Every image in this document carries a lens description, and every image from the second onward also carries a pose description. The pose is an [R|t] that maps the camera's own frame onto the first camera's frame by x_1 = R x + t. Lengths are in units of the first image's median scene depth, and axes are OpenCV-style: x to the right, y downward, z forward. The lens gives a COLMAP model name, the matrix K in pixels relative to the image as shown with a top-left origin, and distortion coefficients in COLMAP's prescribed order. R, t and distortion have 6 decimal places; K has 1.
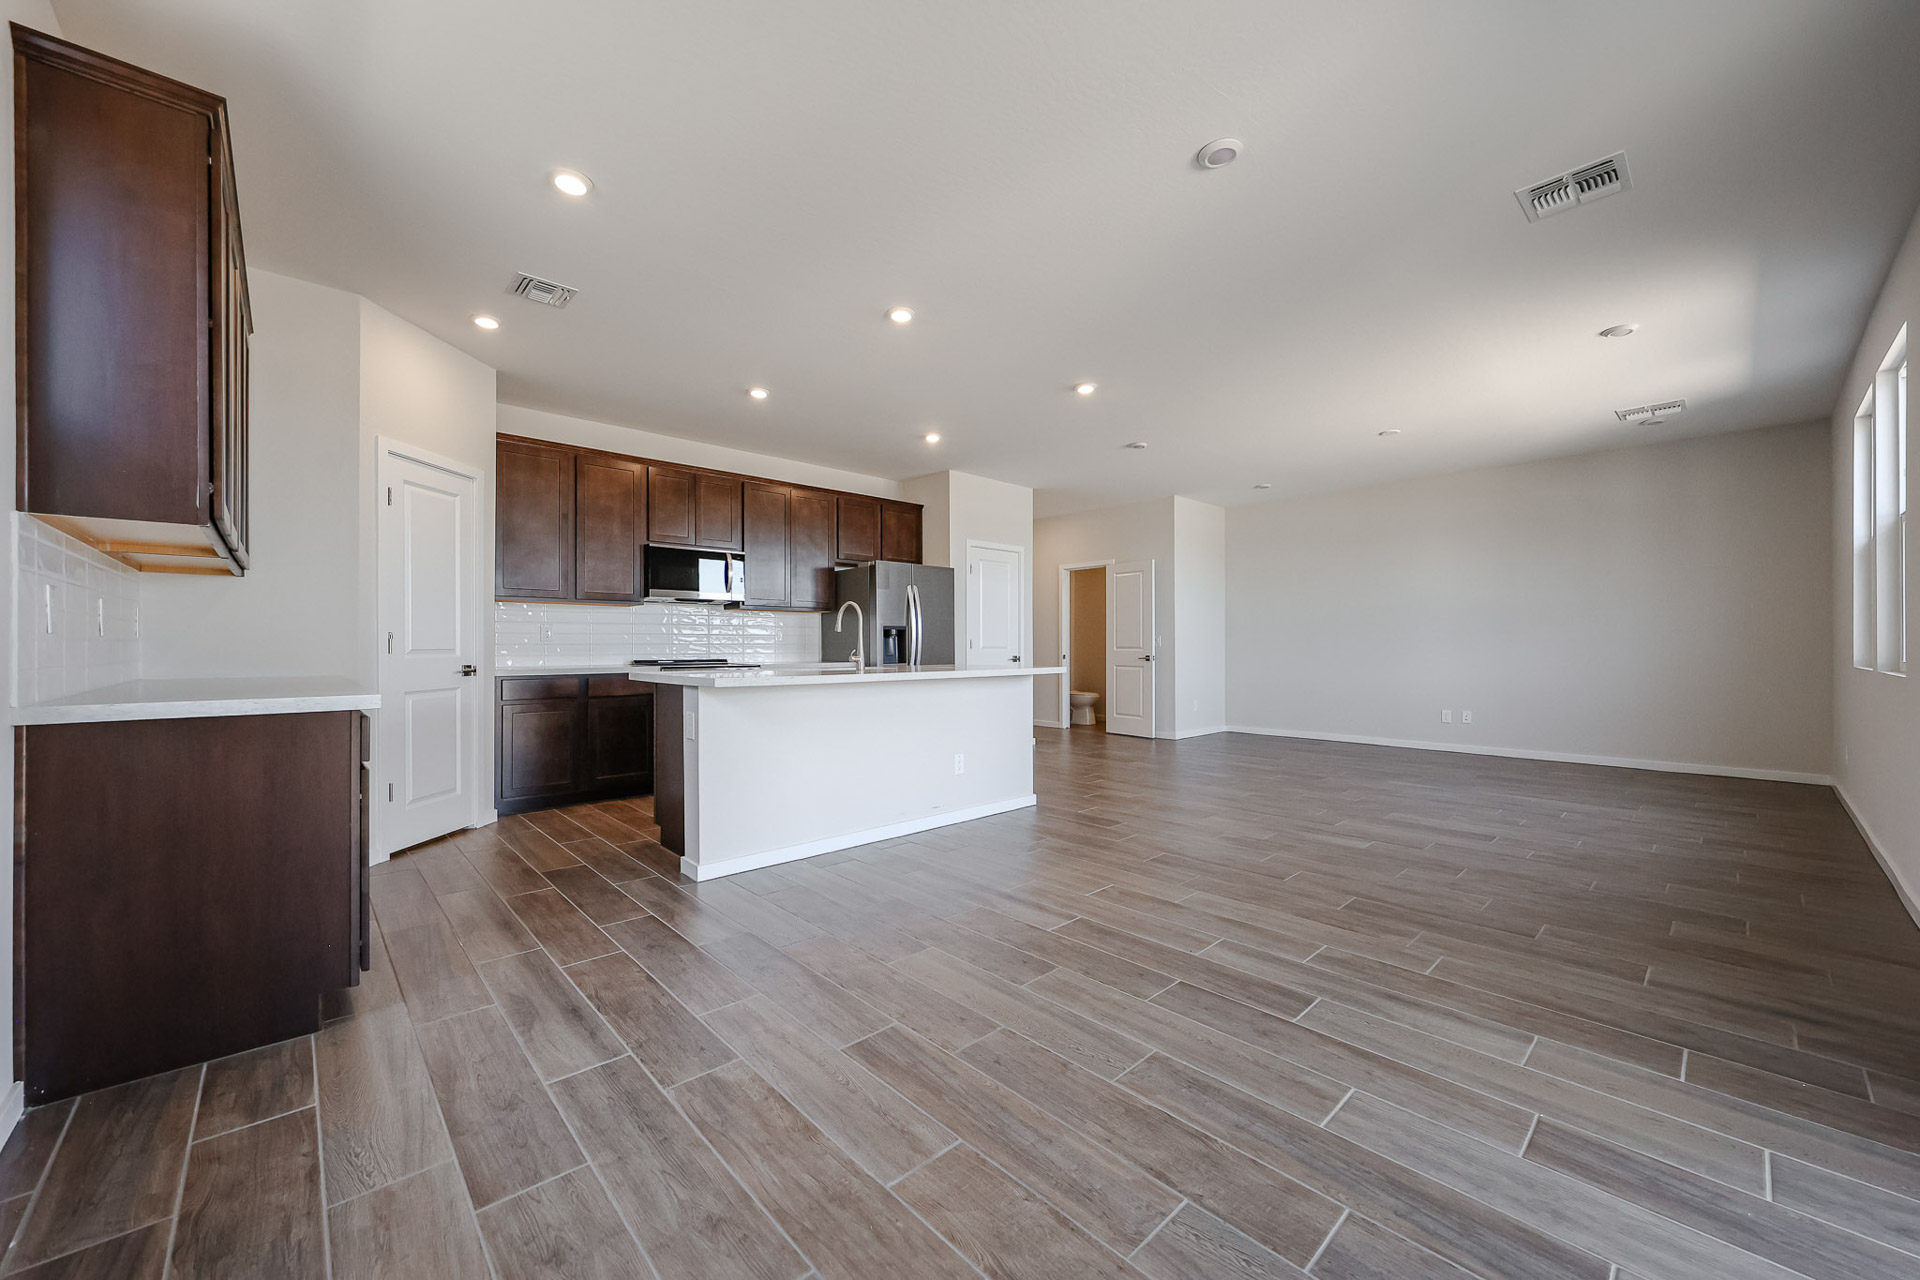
lens RADIAL K [[724.7, 0, 960.2], [0, 724.7, 643.7], [0, 0, 1]] dist [-0.000392, 0.000060]
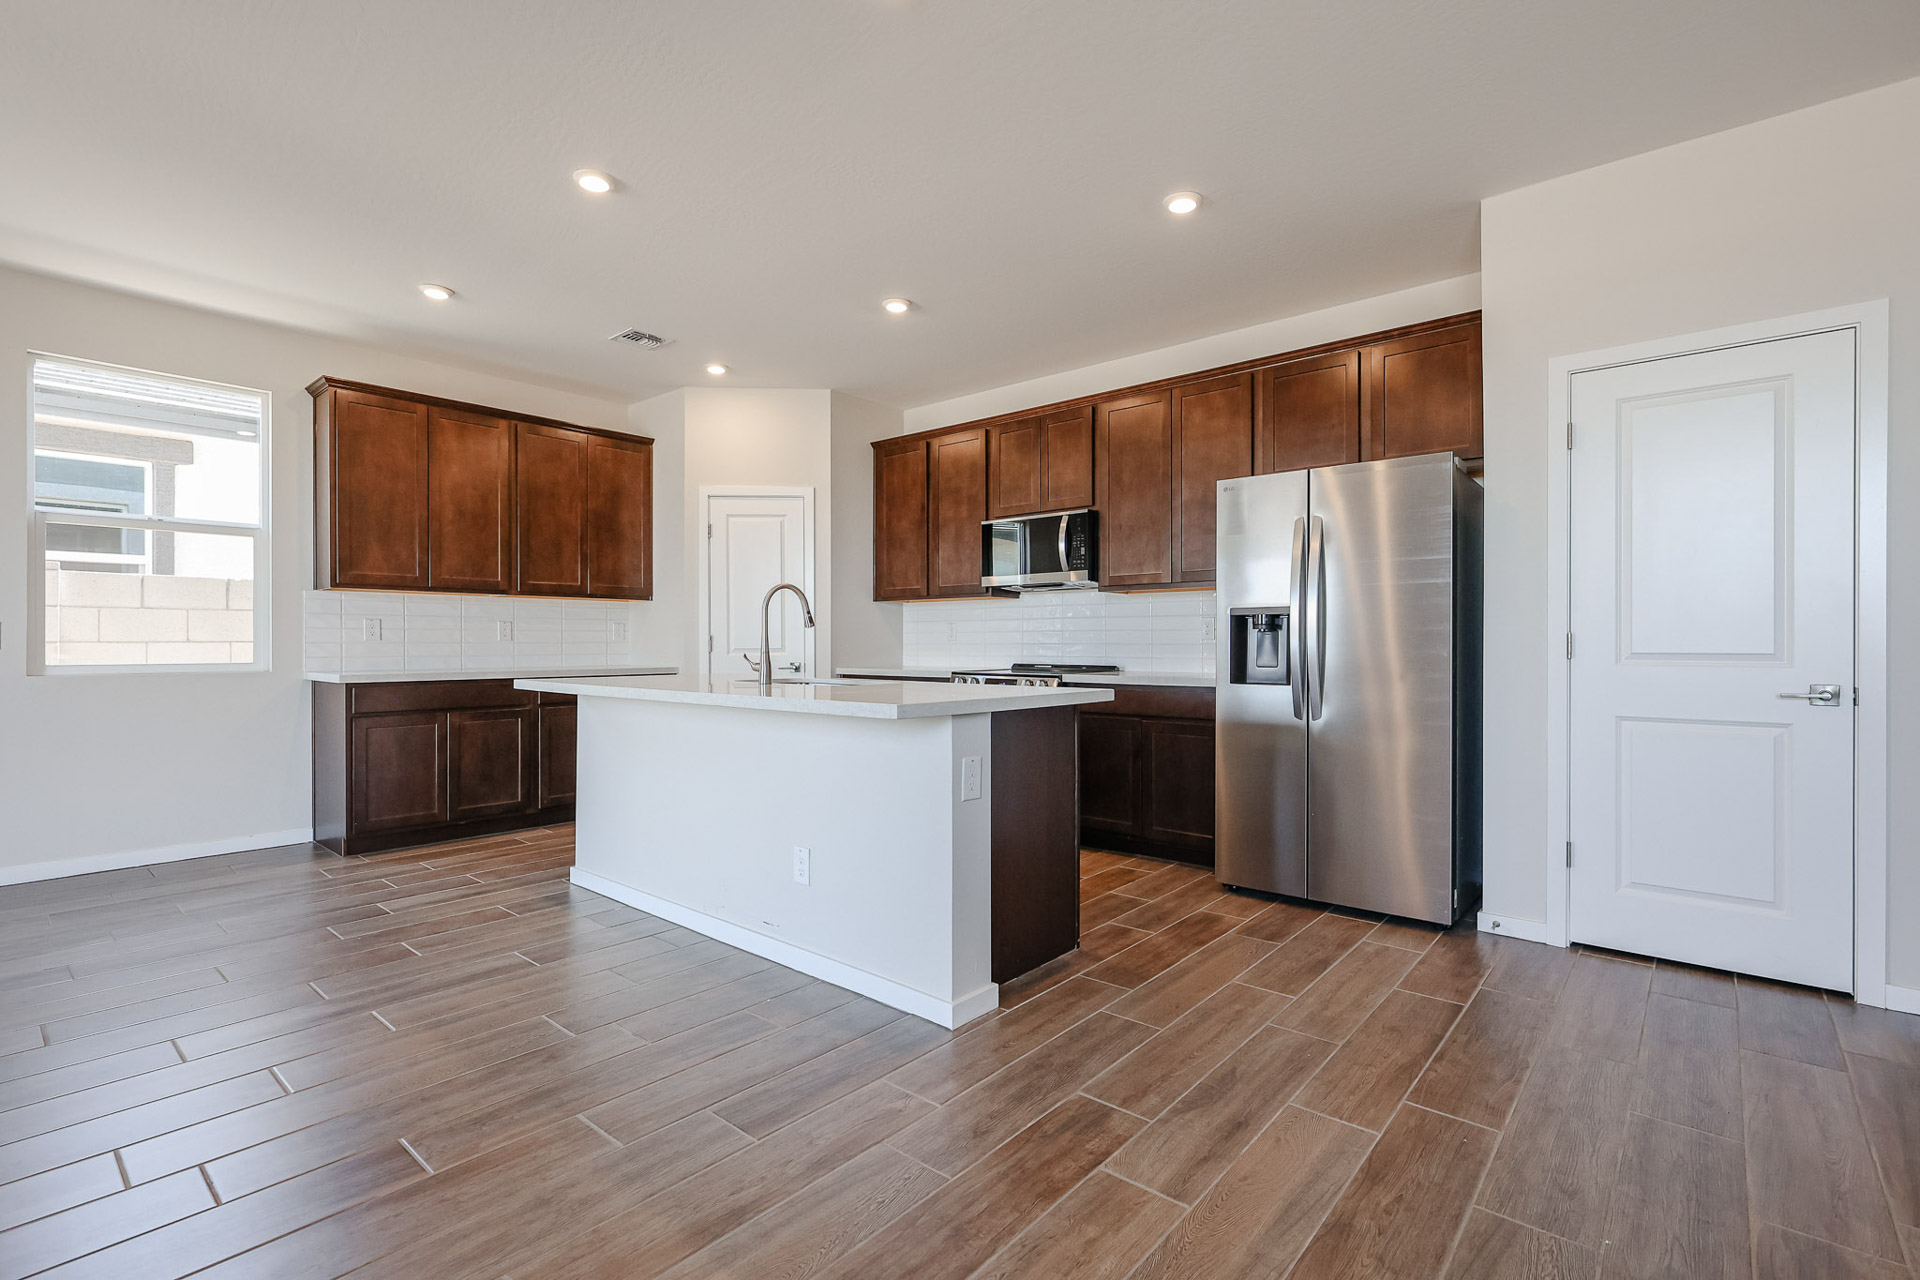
lens RADIAL K [[871.2, 0, 957.7], [0, 871.2, 643.7], [0, 0, 1]] dist [0.000865, -0.000793]
pose [[0.108375, 0.001566, -0.994109, 0.480795], [0.002425, 0.999995, 0.001839, -0.001499], [0.994107, -0.002610, 0.108371, 0.753716]]
